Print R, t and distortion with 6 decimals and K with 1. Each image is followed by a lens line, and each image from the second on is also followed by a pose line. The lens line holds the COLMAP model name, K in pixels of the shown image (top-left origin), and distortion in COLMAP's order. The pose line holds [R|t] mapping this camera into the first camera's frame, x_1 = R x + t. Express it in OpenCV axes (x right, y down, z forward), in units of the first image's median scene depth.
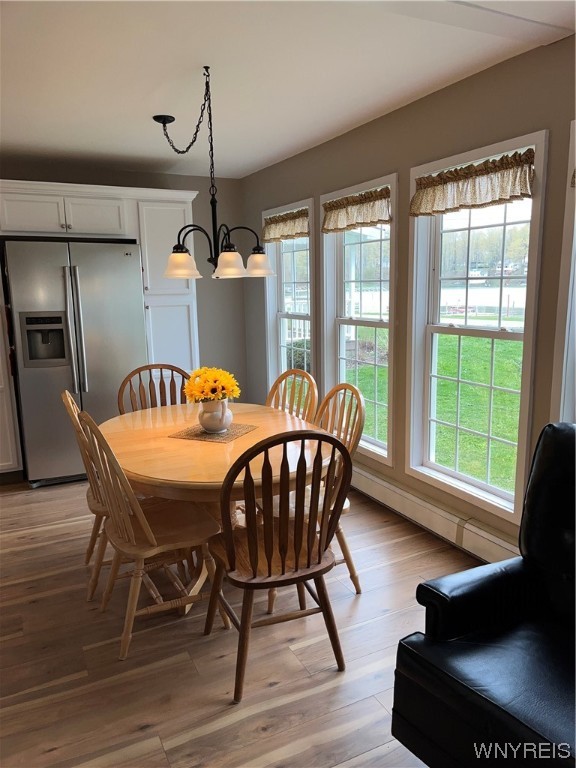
lens RADIAL K [[585.9, 0, 298.2], [0, 585.9, 387.8], [0, 0, 1]] dist [0.052632, -0.063398]
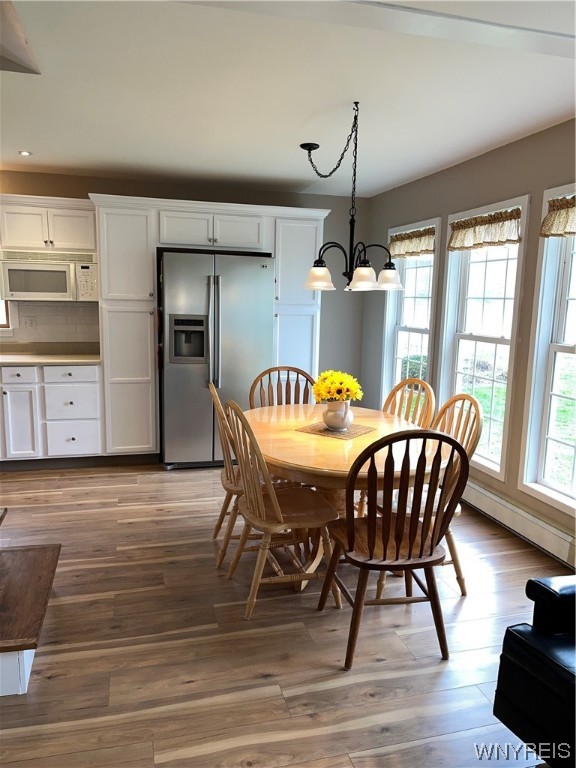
lens RADIAL K [[583.1, 0, 287.5], [0, 583.1, 387.3], [0, 0, 1]] dist [0.053627, -0.068524]
pose [[0.978292, 0.069428, -0.195256, -0.024513], [-0.073880, 0.997145, -0.015605, 0.019603], [0.193615, 0.029692, 0.980628, -0.088507]]
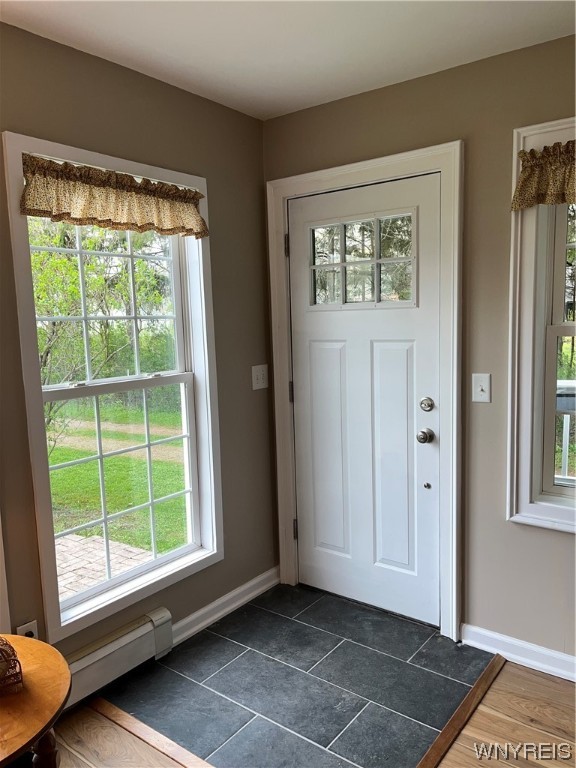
lens RADIAL K [[583.1, 0, 287.5], [0, 583.1, 387.3], [0, 0, 1]] dist [0.053627, -0.068524]
pose [[-0.430127, -0.095144, 0.897741, -0.686629], [0.176410, 0.966401, 0.186943, -0.265244], [-0.885364, 0.238780, -0.398891, 1.499485]]
